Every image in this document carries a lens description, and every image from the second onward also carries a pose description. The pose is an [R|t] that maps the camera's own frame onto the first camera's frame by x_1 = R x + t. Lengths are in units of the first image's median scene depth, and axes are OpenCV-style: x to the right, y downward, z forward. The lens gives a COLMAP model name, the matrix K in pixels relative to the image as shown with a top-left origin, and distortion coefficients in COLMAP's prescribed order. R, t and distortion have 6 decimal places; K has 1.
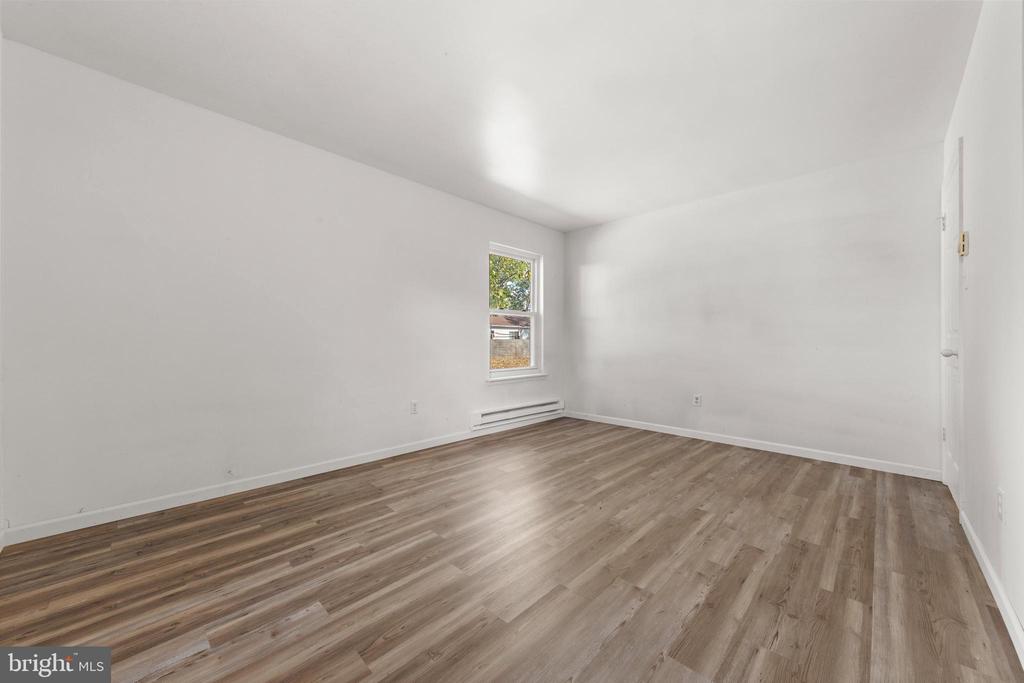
lens RADIAL K [[382.6, 0, 519.0], [0, 382.6, 334.4], [0, 0, 1]] dist [0.002625, 0.000184]
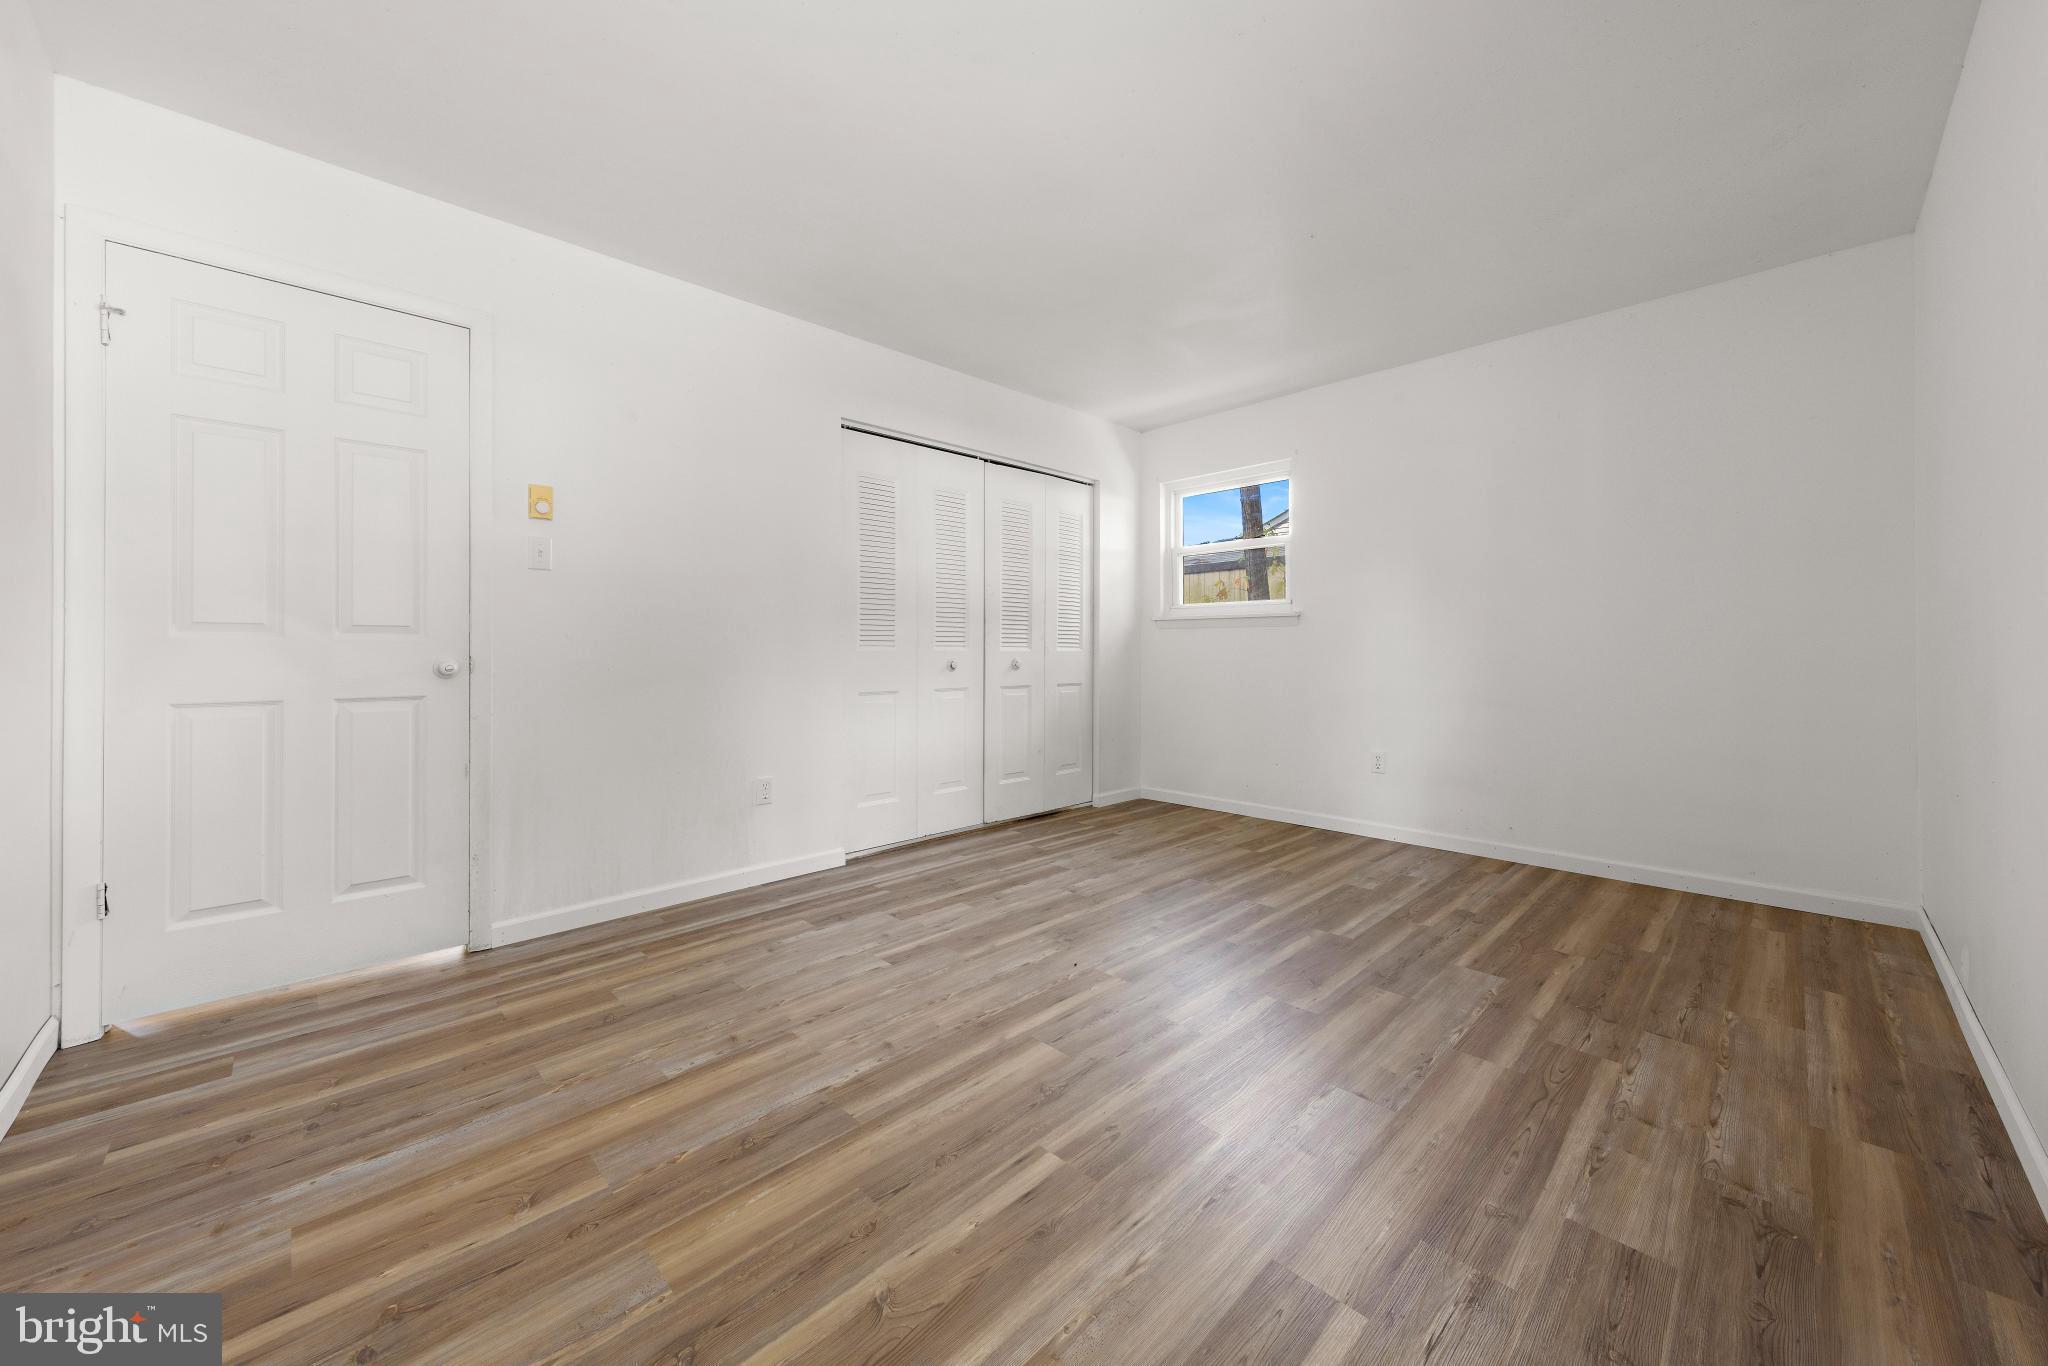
lens RADIAL K [[765.2, 0, 1037.9], [0, 765.2, 668.9], [0, 0, 1]] dist [0.002625, 0.000184]
pose [[-0.999842, -0.000365, 0.017786, 0.252645], [-0.000391, 0.999999, -0.001458, 0.050887], [-0.017785, -0.001465, -0.999841, 2.108521]]
